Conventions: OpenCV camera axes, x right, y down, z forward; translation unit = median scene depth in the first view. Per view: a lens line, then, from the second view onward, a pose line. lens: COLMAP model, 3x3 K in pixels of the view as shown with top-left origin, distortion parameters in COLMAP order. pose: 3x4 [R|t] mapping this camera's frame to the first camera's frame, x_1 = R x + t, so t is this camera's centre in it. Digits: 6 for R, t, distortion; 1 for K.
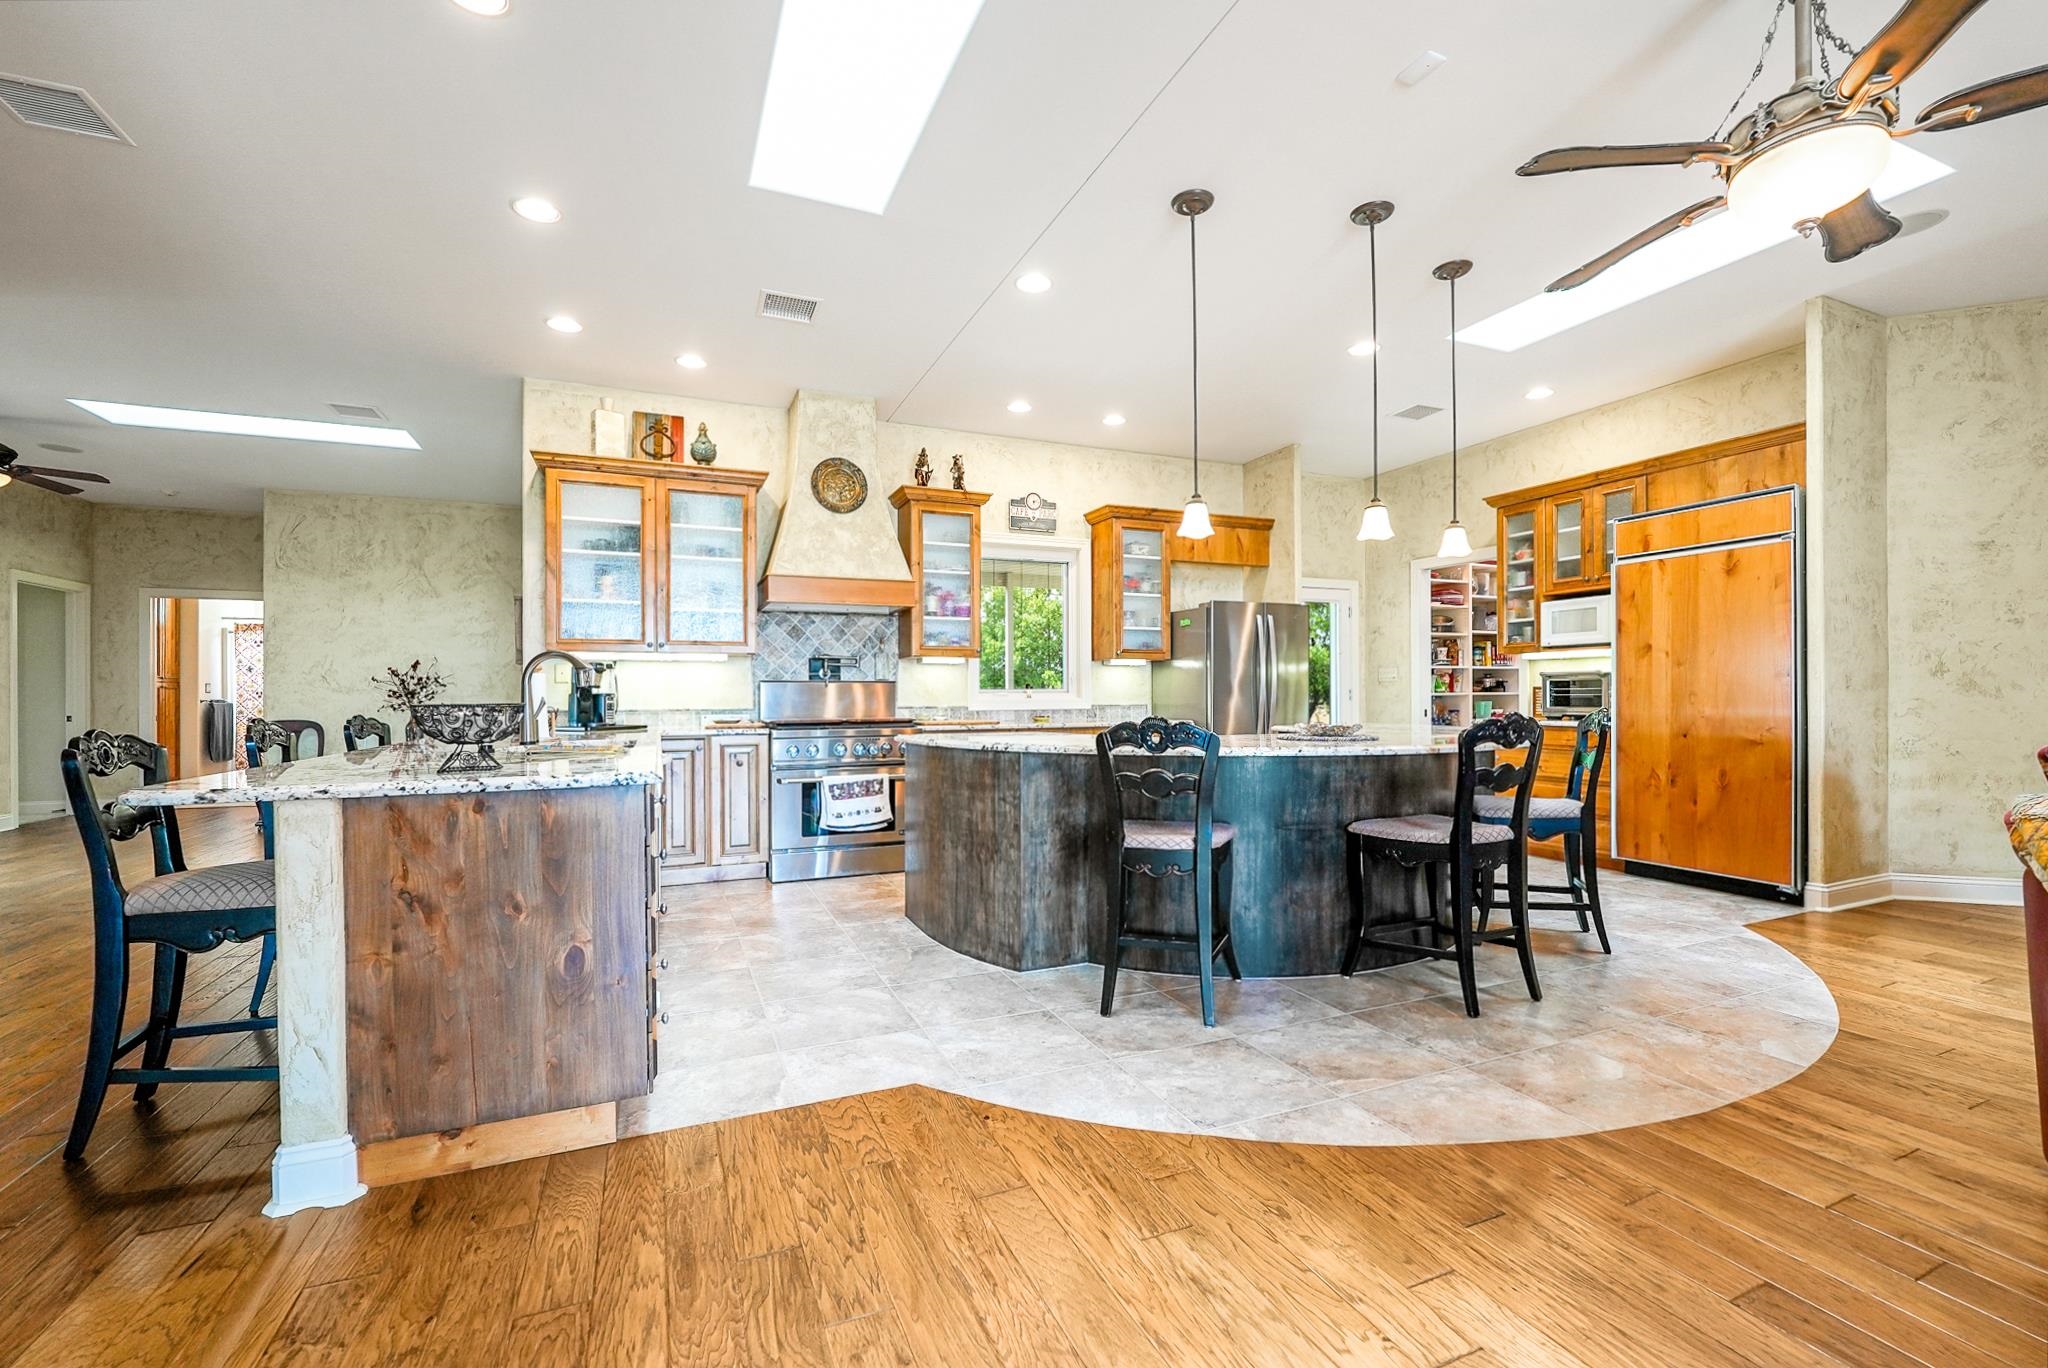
lens RADIAL K [[841.3, 0, 1021.5], [0, 841.3, 697.4], [0, 0, 1]] dist [-0.013705, -0.000075]
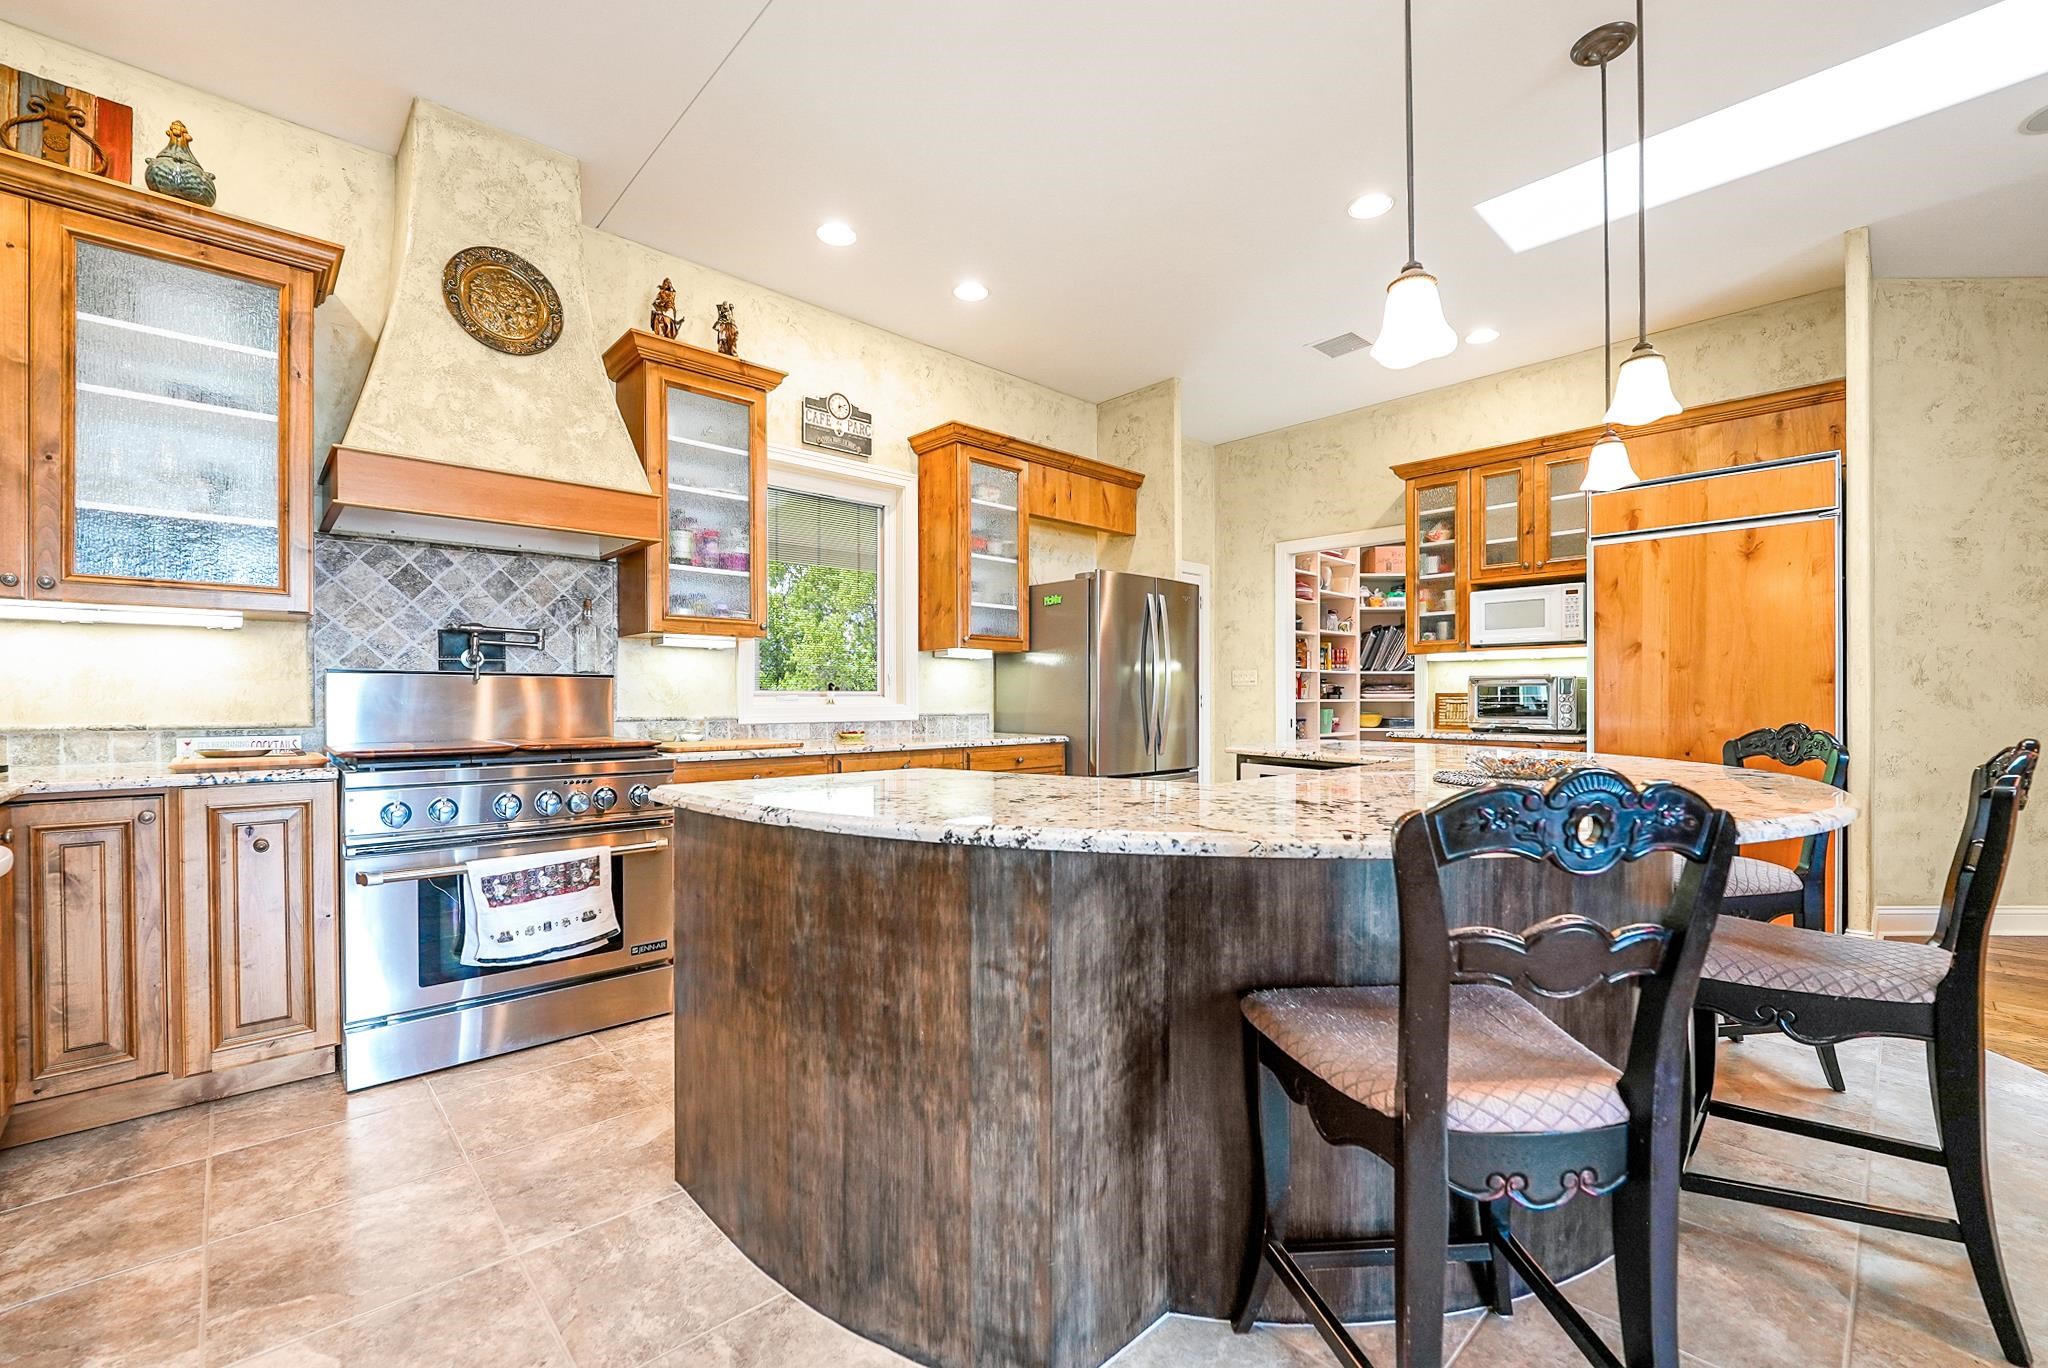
lens RADIAL K [[841.3, 0, 1022.6], [0, 841.3, 711.0], [0, 0, 1]] dist [-0.013705, -0.000075]
pose [[0.939375, 0.001092, 0.342890, -0.091930], [-0.004846, 0.999937, 0.010094, -0.001600], [-0.342858, -0.011143, 0.939321, 0.398941]]
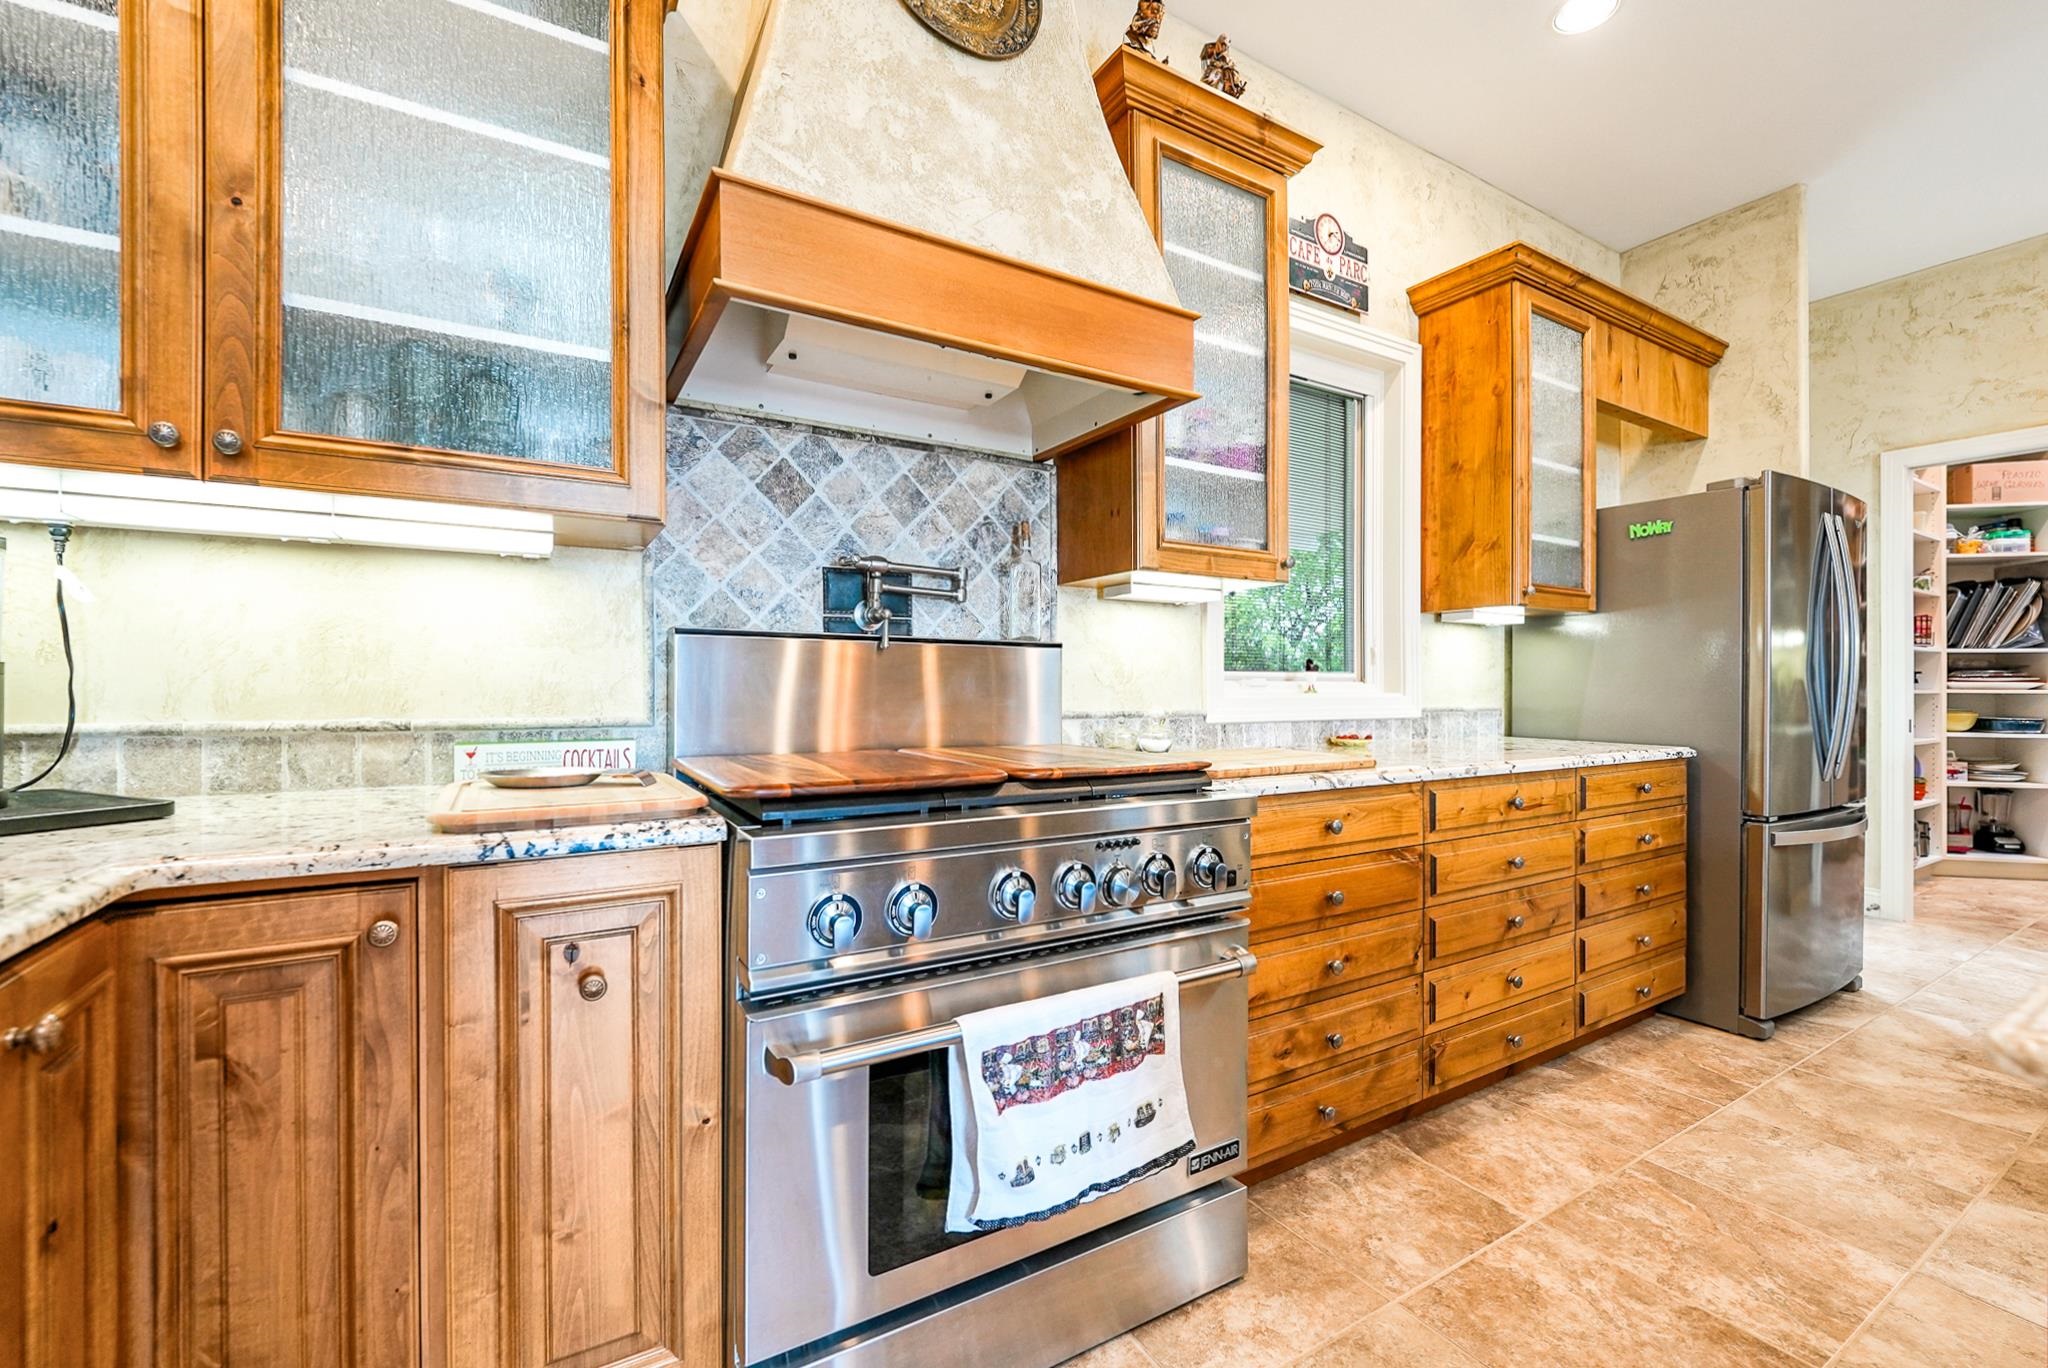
lens RADIAL K [[841.3, 0, 1018.4], [0, 841.3, 706.2], [0, 0, 1]] dist [-0.013705, -0.000075]
pose [[0.992720, 0.008257, 0.120159, -0.233931], [-0.010653, 0.999757, 0.019318, 0.000802], [-0.119970, -0.020458, 0.992567, 0.717948]]
